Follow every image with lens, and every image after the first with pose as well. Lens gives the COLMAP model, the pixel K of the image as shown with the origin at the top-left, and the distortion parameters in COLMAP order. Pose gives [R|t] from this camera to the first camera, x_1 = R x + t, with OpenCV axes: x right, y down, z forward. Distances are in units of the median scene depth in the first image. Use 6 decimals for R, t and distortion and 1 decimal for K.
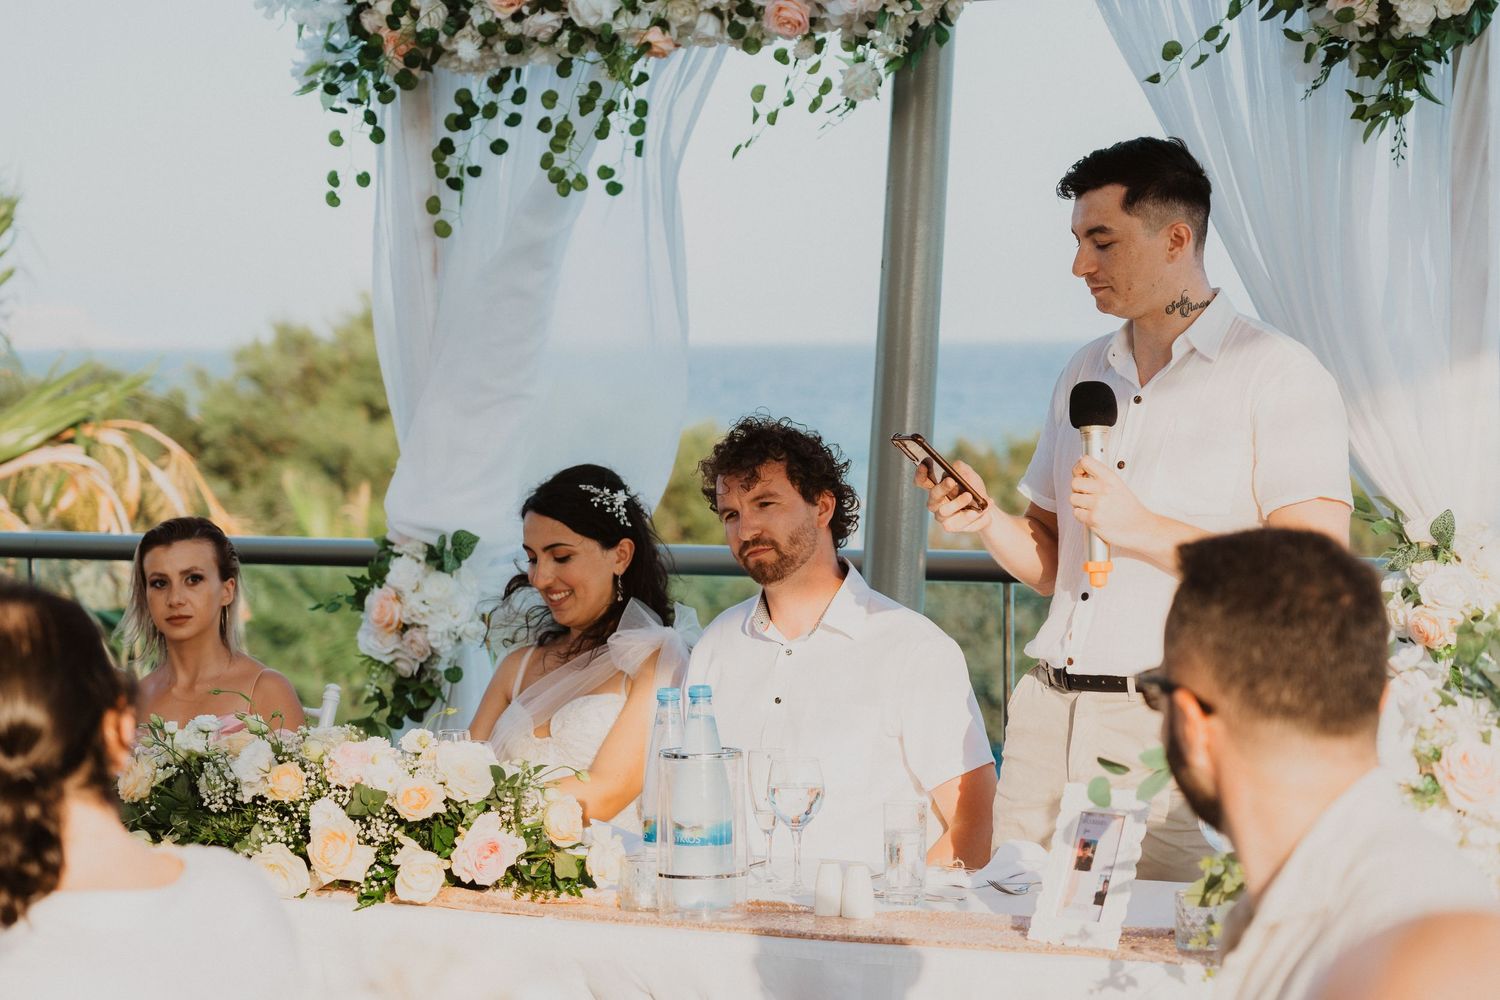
lens RADIAL K [[4451.1, 0, 753.9], [0, 4451.1, 501.6], [0, 0, 1]] dist [0.033839, 1.593789]
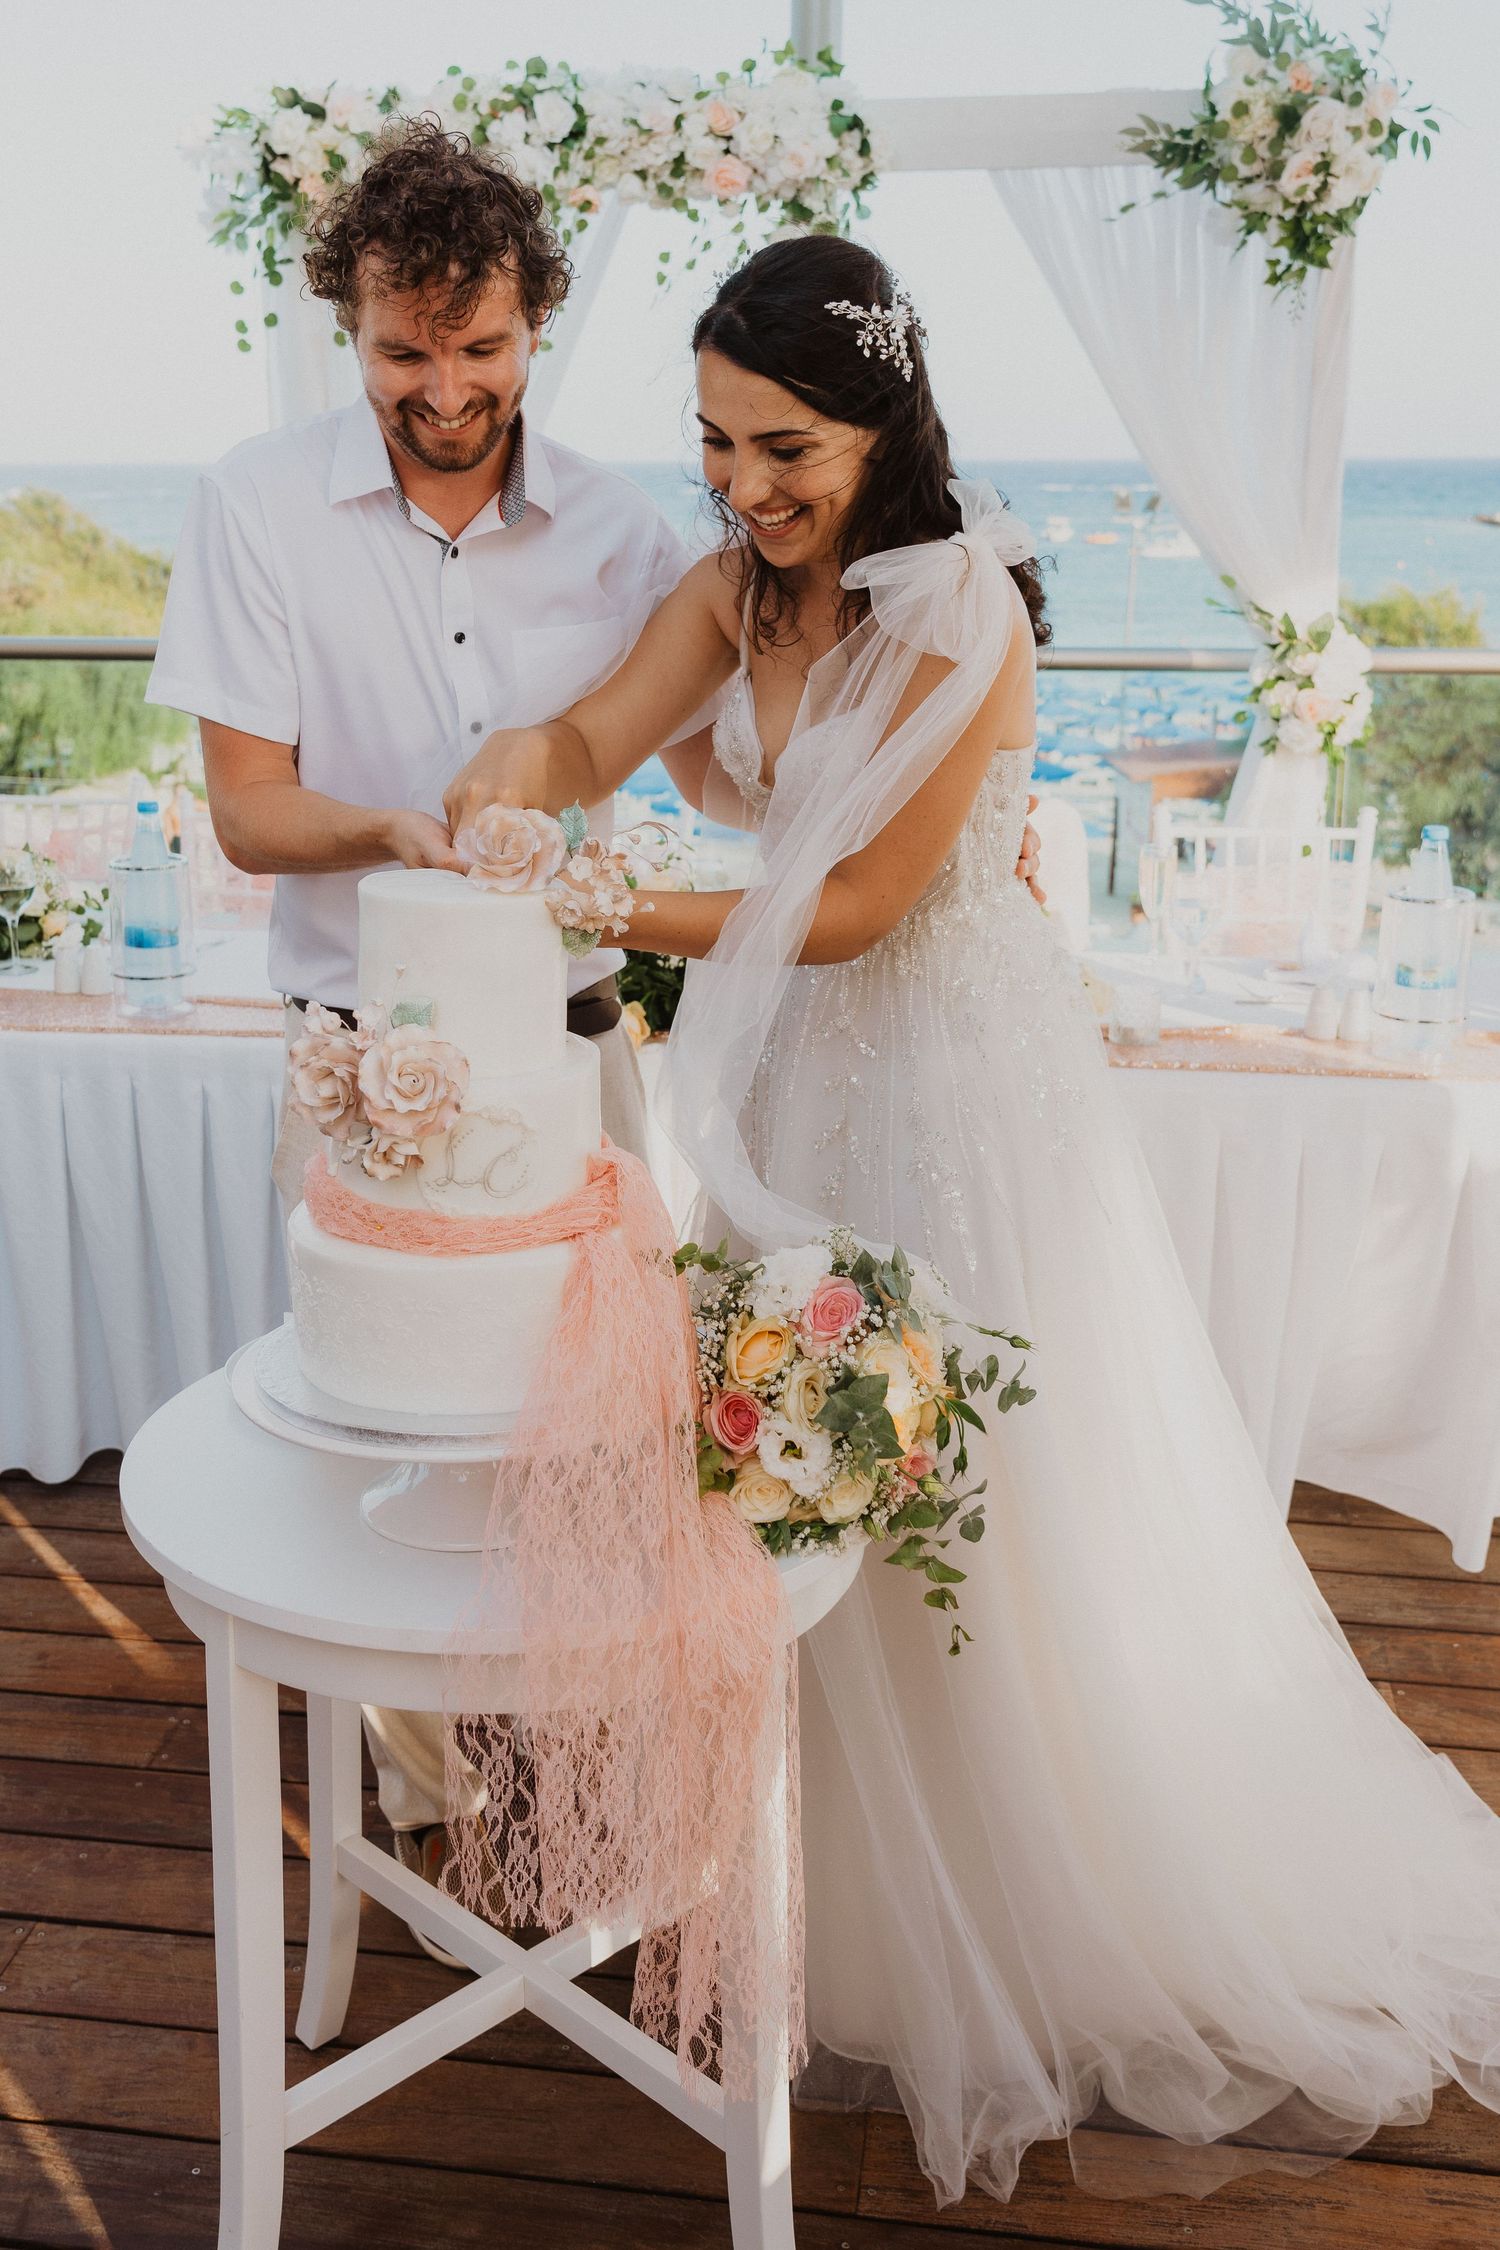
lens RADIAL K [[2325.4, 0, 673.6], [0, 2325.4, 996.9], [0, 0, 1]] dist [0.013911, 0.009191]
pose [[0.918601, -0.083729, 0.386214, -0.270335], [0.009850, 0.981845, 0.189431, -0.017424], [-0.395063, -0.170207, 0.902748, 0.460942]]
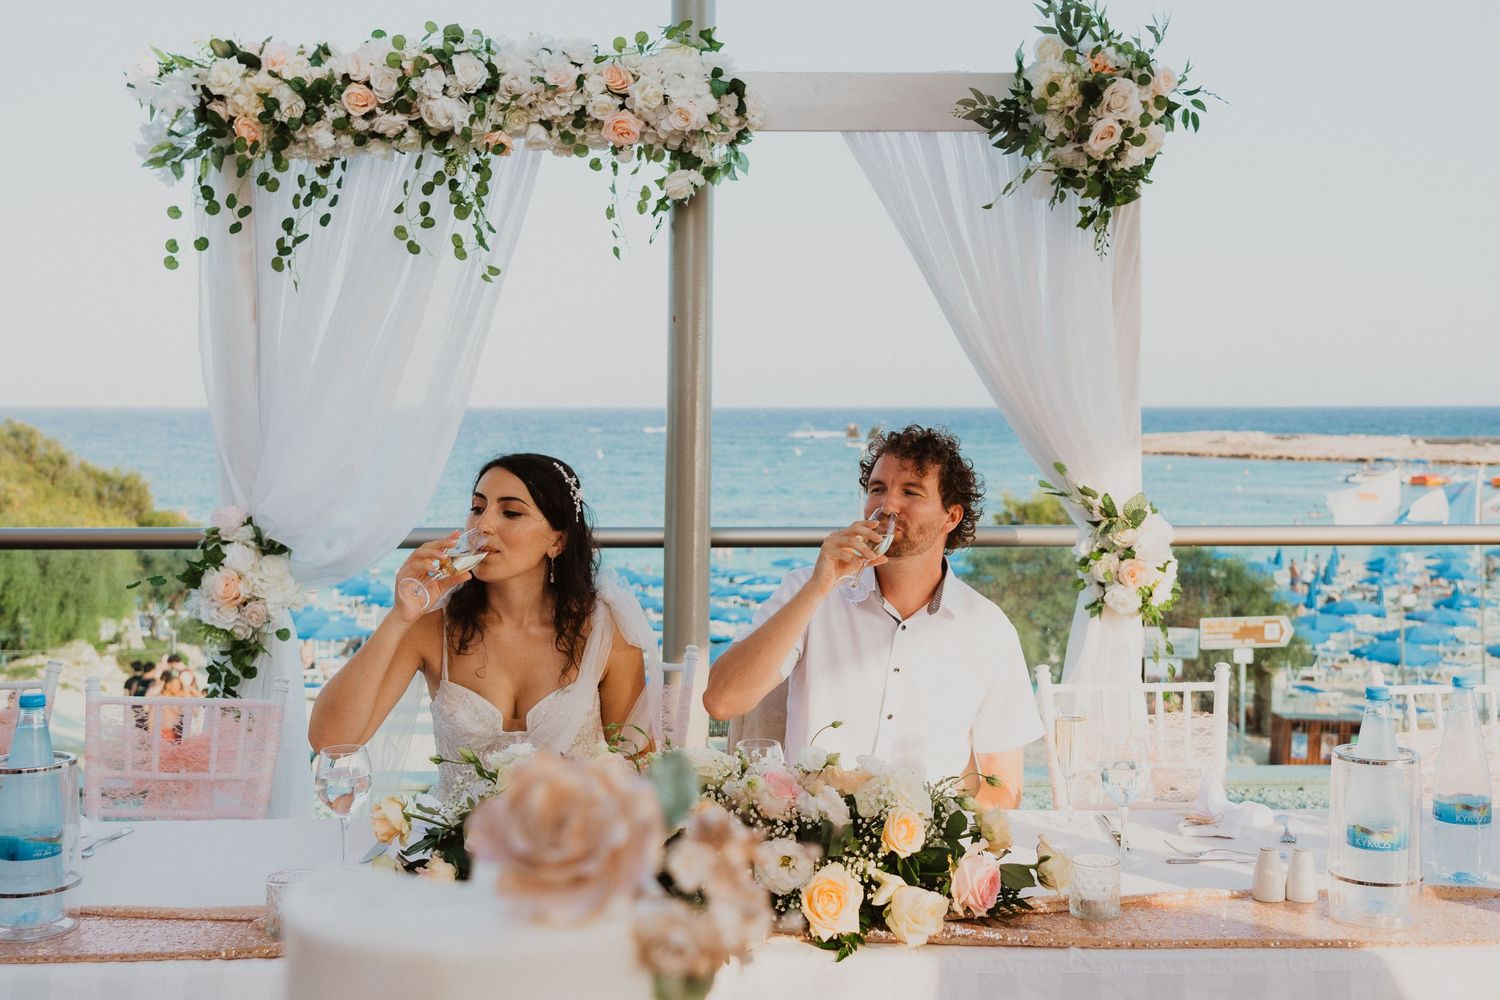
lens RADIAL K [[1683.8, 0, 838.2], [0, 1683.8, 449.1], [0, 0, 1]] dist [0.034651, 0.020707]
pose [[0.828614, -0.005903, 0.559789, -0.235722], [0.013146, 0.999874, -0.008914, -0.009007], [-0.559666, 0.014745, 0.828587, 0.588305]]
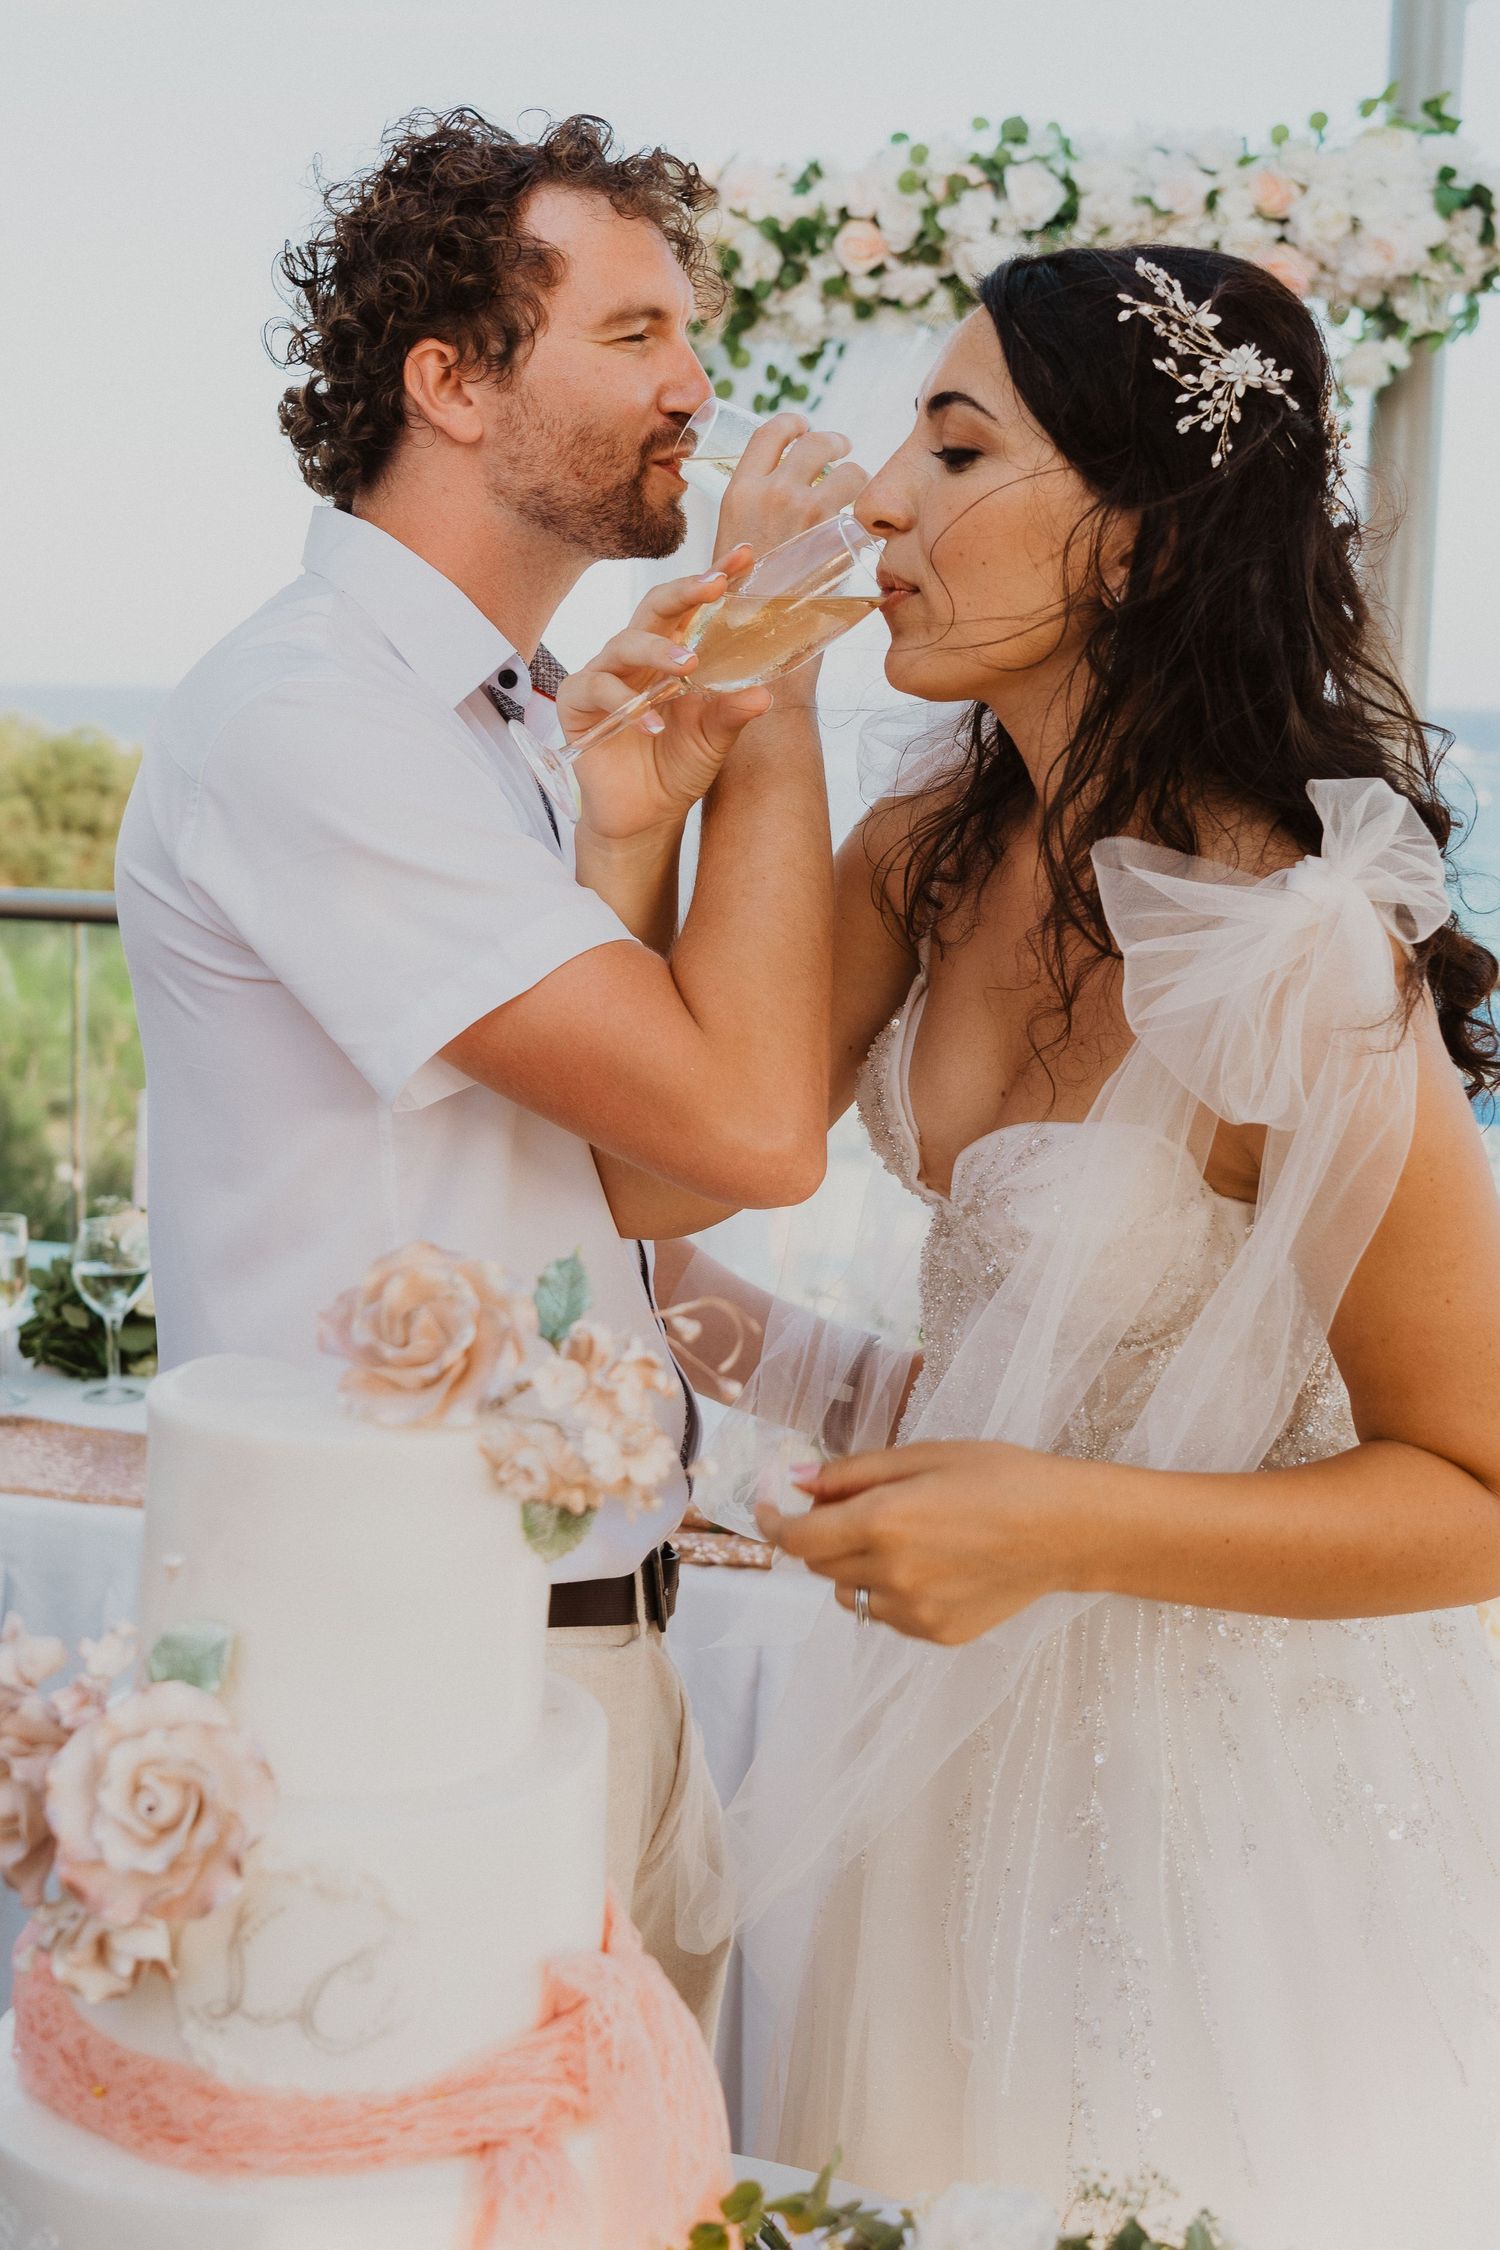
lens RADIAL K [[3084.2, 0, 767.6], [0, 3084.2, 875.3], [0, 0, 1]] dist [0.038151, -0.050364]
pose [[0.974883, 0.011752, 0.222407, -0.213645], [-0.017005, 0.999620, 0.021717, -0.015106], [-0.222067, -0.024953, 0.974712, 0.521560]]
